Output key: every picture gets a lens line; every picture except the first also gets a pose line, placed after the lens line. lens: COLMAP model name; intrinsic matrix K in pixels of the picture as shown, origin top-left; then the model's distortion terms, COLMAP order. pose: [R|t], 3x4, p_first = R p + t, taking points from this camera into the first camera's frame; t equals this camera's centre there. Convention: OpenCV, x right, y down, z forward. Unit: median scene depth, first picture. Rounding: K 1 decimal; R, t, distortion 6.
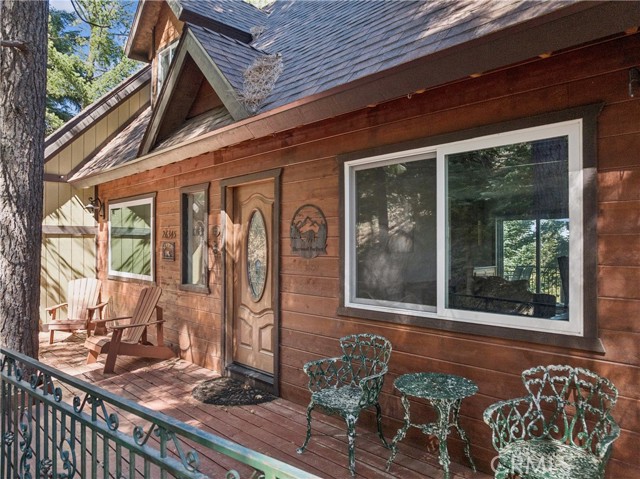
lens RADIAL K [[458.2, 0, 319.0], [0, 458.2, 241.8], [0, 0, 1]] dist [-0.020188, 0.002320]
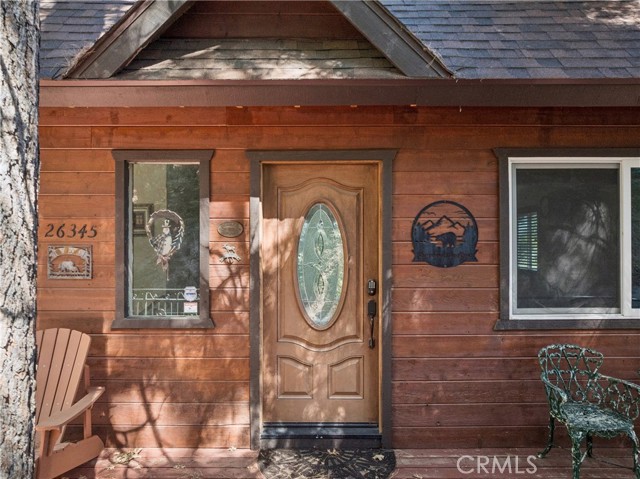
lens RADIAL K [[458.2, 0, 319.8], [0, 458.2, 243.4], [0, 0, 1]] dist [-0.020188, 0.002320]
pose [[0.689634, -0.001011, 0.724158, -0.798724], [-0.005890, 0.999958, 0.007006, -0.010417], [-0.724134, -0.009097, 0.689599, 0.619752]]
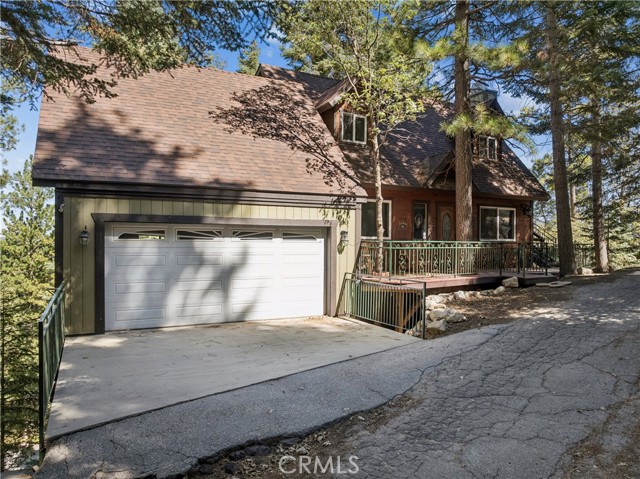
lens RADIAL K [[458.2, 0, 320.0], [0, 458.2, 241.4], [0, 0, 1]] dist [-0.020188, 0.002320]
pose [[0.289284, 0.004912, 0.957231, -4.104596], [-0.017692, 0.999843, 0.000216, 0.161862], [-0.957080, -0.016998, 0.289326, 1.129594]]
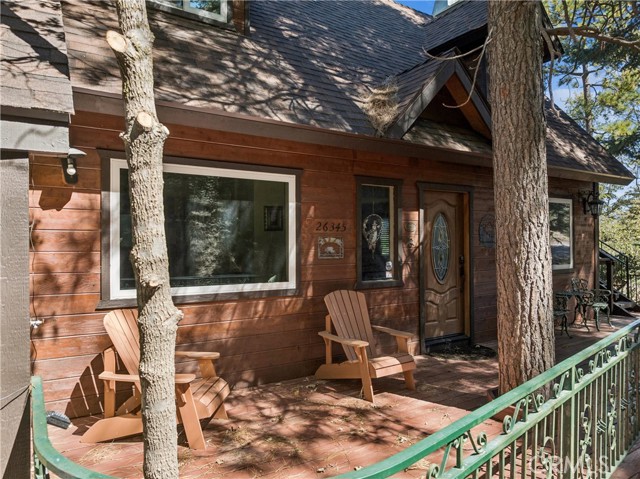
lens RADIAL K [[458.2, 0, 319.9], [0, 458.2, 237.1], [0, 0, 1]] dist [-0.020188, 0.002320]
pose [[0.187352, 0.002969, 0.982288, -1.778662], [-0.009670, 0.999953, -0.001178, 0.006023], [-0.982245, -0.009278, 0.187371, 1.334679]]
